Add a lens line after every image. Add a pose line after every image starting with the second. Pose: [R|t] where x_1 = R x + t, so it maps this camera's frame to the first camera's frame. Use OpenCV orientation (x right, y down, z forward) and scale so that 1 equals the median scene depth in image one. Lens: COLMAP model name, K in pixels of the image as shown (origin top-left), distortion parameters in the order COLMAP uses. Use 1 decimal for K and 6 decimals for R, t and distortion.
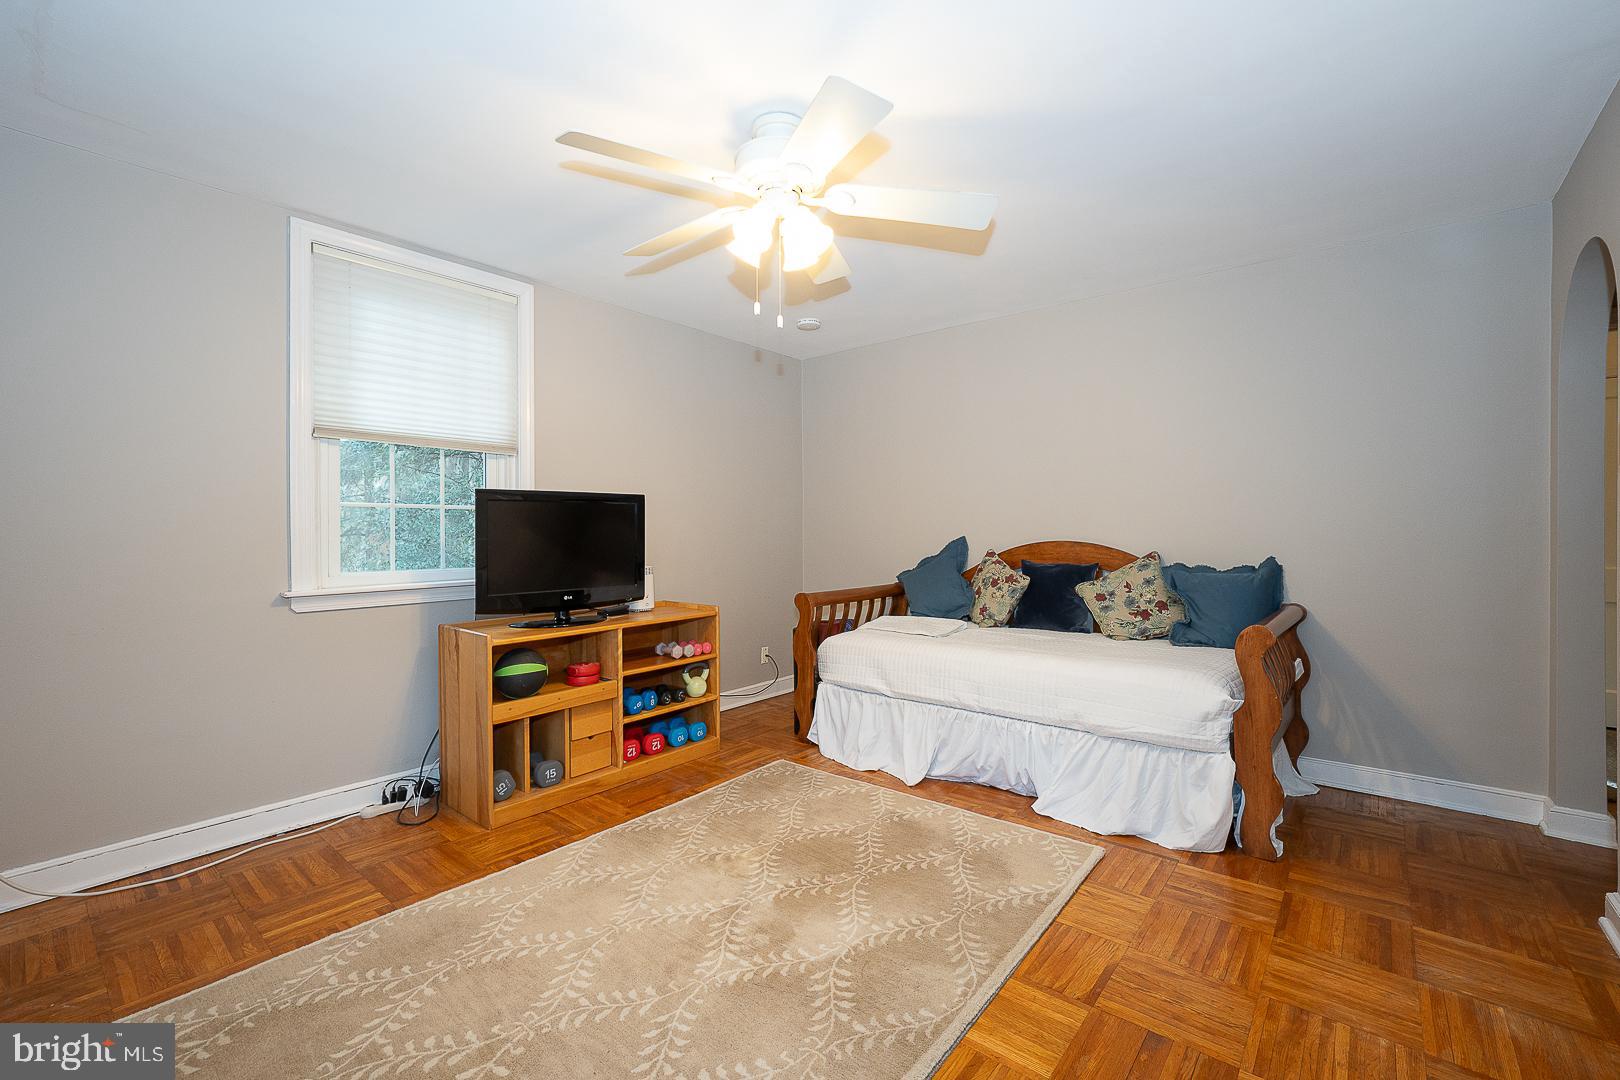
lens RADIAL K [[733.2, 0, 772.7], [0, 733.2, 535.4], [0, 0, 1]] dist [0.004074, 0.000583]
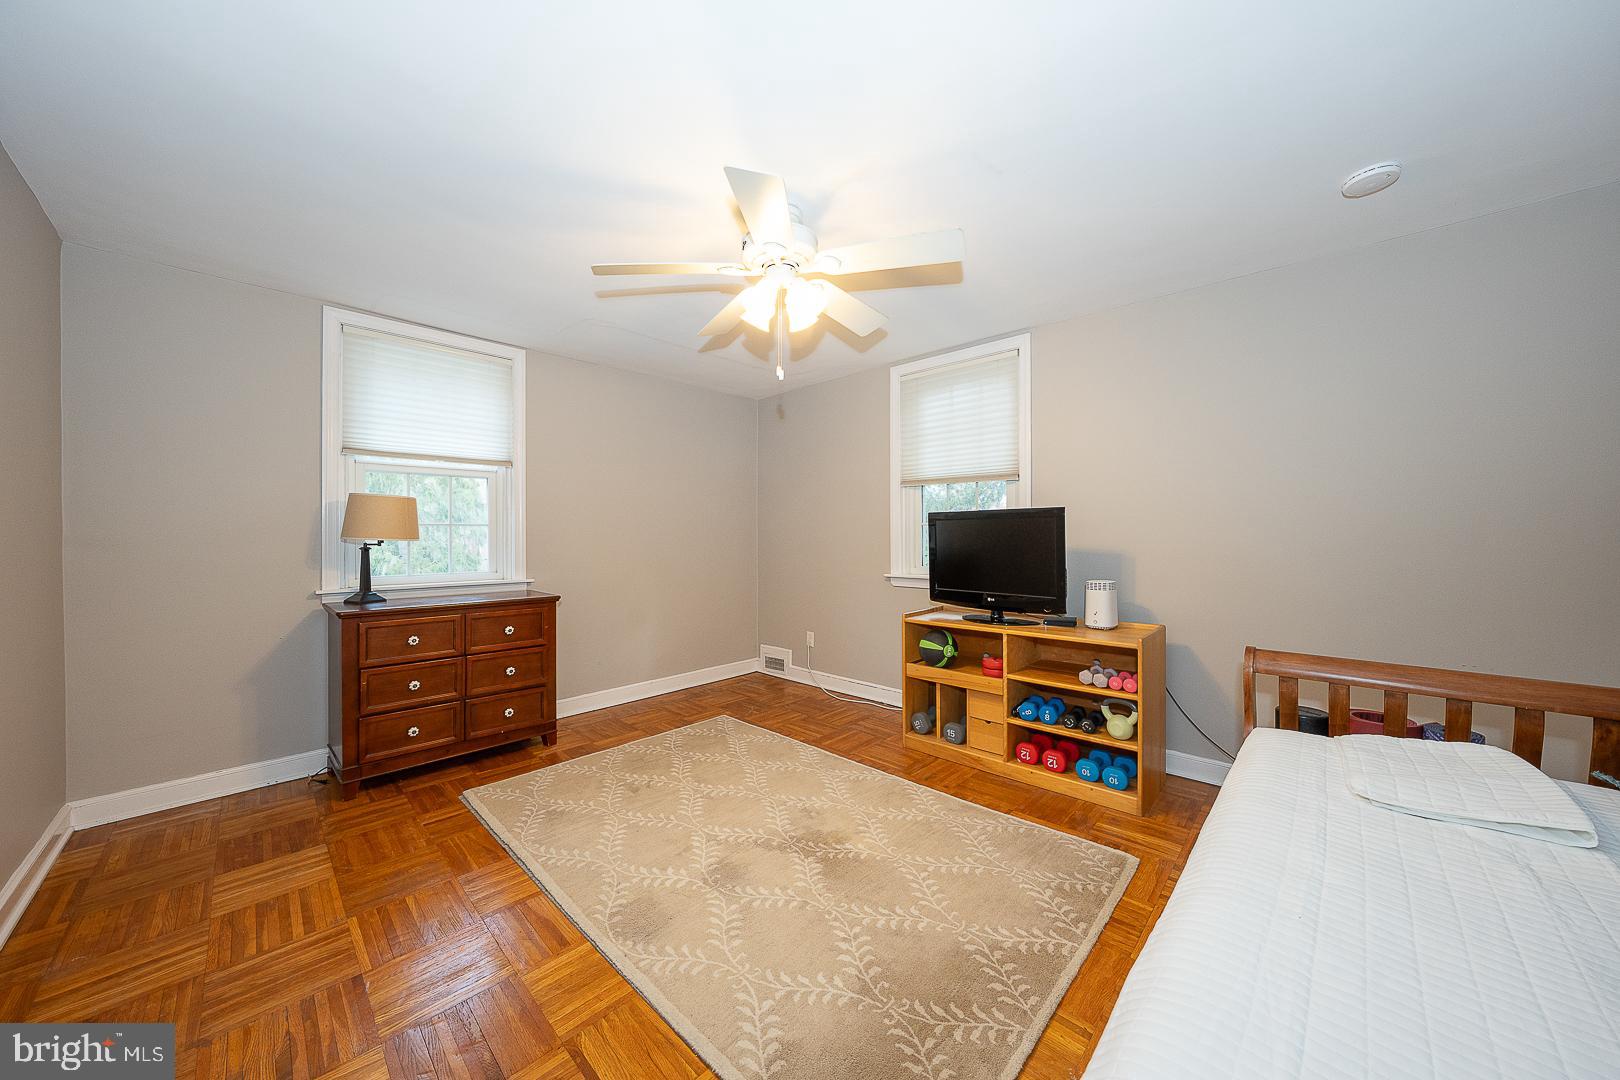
lens RADIAL K [[554.6, 0, 805.9], [0, 554.6, 538.0], [0, 0, 1]] dist [-0.033313, 0.006786]
pose [[-0.075180, 0.007349, -0.997143, 0.659564], [-0.001220, 0.999971, 0.007462, -0.021018], [0.997169, 0.001778, -0.075169, 0.809959]]
